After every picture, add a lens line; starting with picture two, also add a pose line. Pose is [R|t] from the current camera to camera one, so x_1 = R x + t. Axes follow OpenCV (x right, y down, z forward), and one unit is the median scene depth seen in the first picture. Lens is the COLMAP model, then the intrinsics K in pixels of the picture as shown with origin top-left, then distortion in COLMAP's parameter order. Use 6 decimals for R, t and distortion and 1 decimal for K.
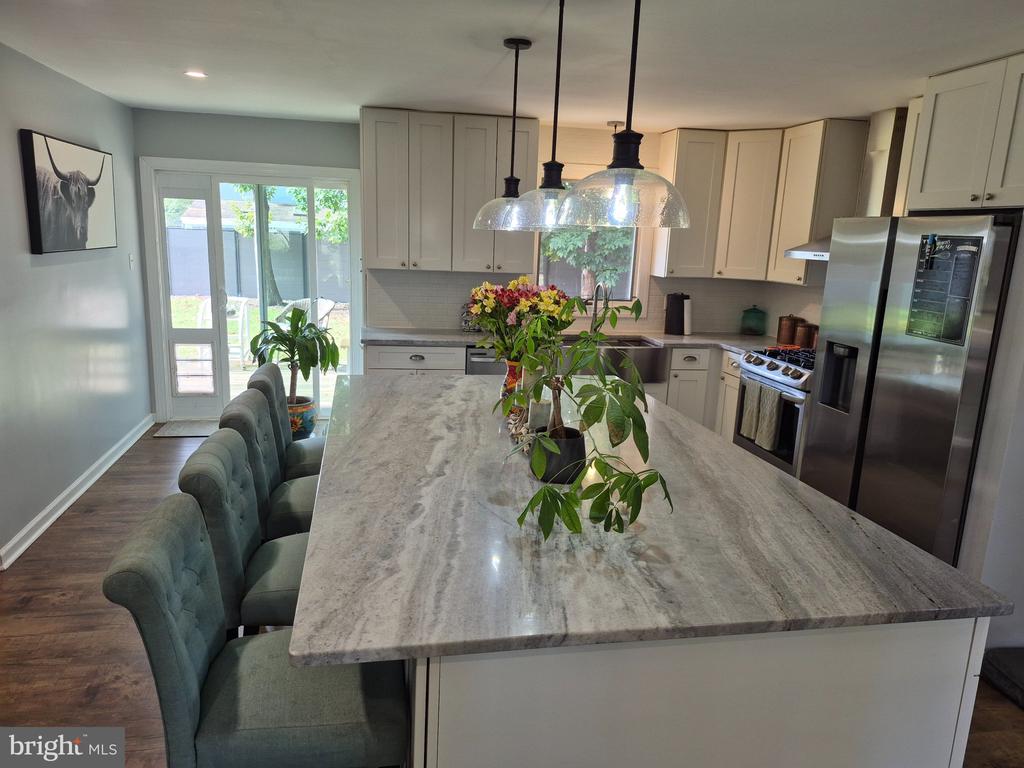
lens RADIAL K [[704.3, 0, 509.2], [0, 704.3, 384.5], [0, 0, 1]] dist [0.081001, -0.080358]
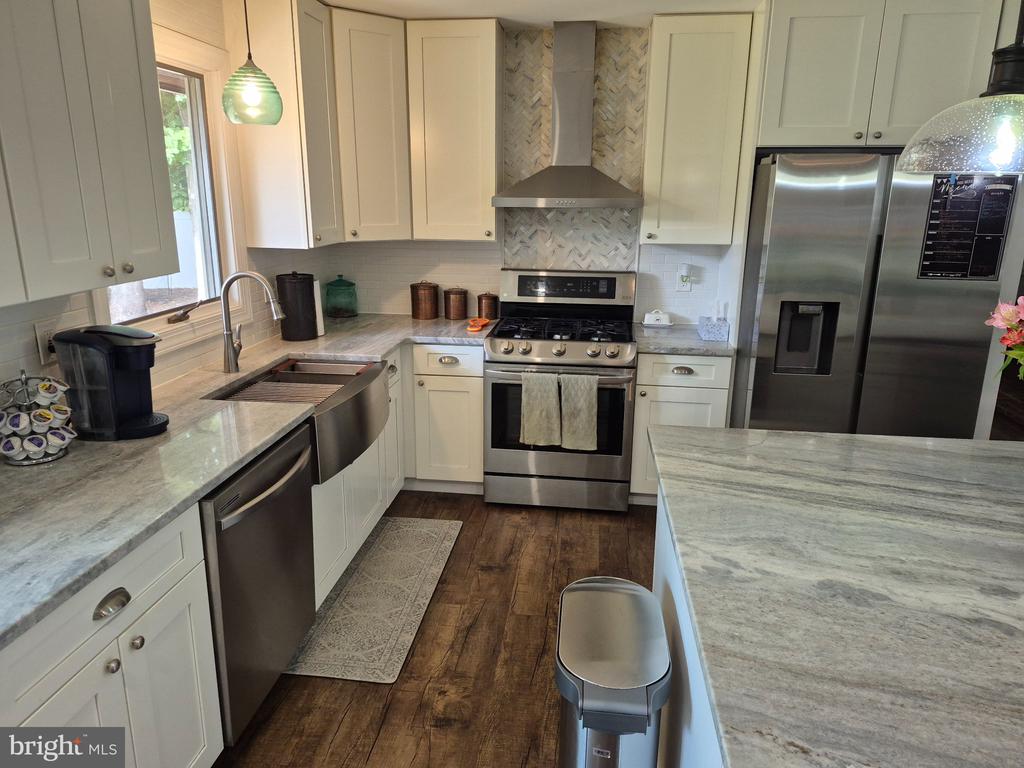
lens RADIAL K [[704.3, 0, 512.6], [0, 704.3, 381.6], [0, 0, 1]] dist [0.081001, -0.080358]
pose [[0.319059, -0.279402, 0.905614, -0.326800], [0.200923, 0.953776, 0.223473, -0.160596], [-0.926192, 0.110658, 0.360449, 0.713310]]
